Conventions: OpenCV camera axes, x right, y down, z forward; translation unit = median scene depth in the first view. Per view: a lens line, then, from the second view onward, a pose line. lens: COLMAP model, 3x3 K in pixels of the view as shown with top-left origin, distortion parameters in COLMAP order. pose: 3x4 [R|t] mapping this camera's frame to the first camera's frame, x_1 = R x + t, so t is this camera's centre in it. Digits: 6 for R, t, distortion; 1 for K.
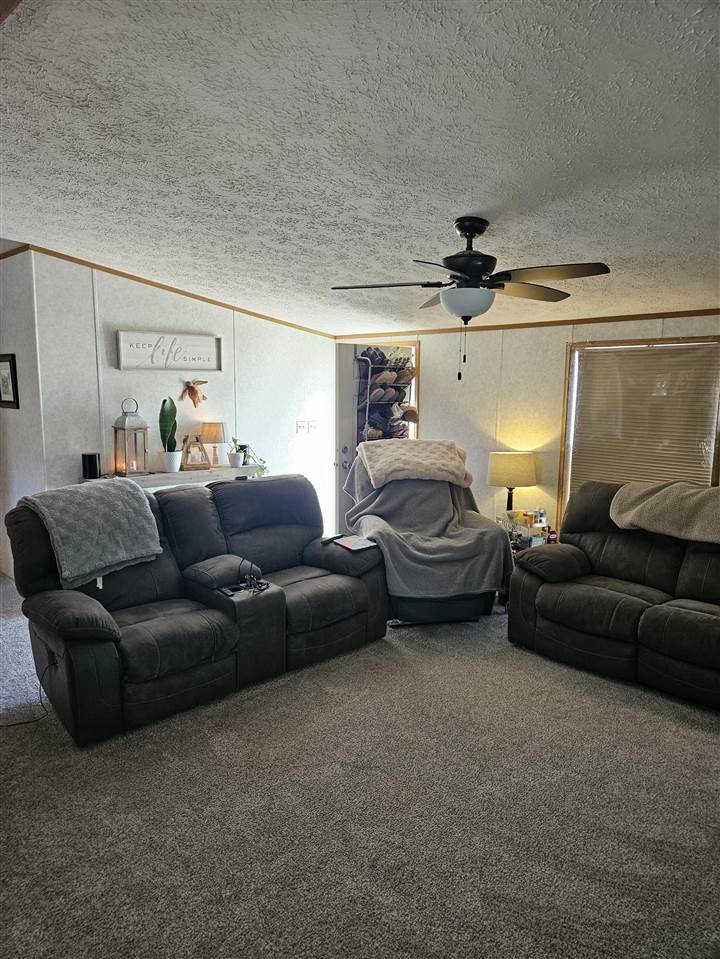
lens RADIAL K [[642.3, 0, 360.0], [0, 642.3, 479.5], [0, 0, 1]] dist [0.027398, -0.004362]
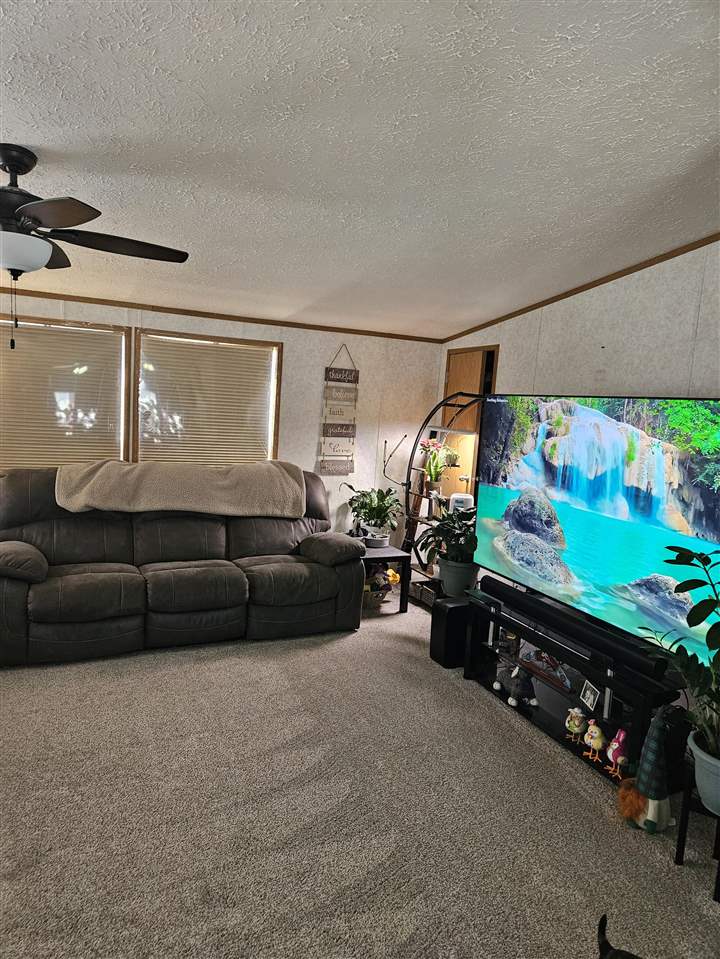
lens RADIAL K [[642.3, 0, 360.0], [0, 642.3, 479.5], [0, 0, 1]] dist [0.027398, -0.004362]
pose [[0.341544, -0.104100, 0.934083, -0.387928], [0.082121, 0.993351, 0.080679, -0.018894], [-0.936271, 0.049152, 0.347822, 0.267793]]
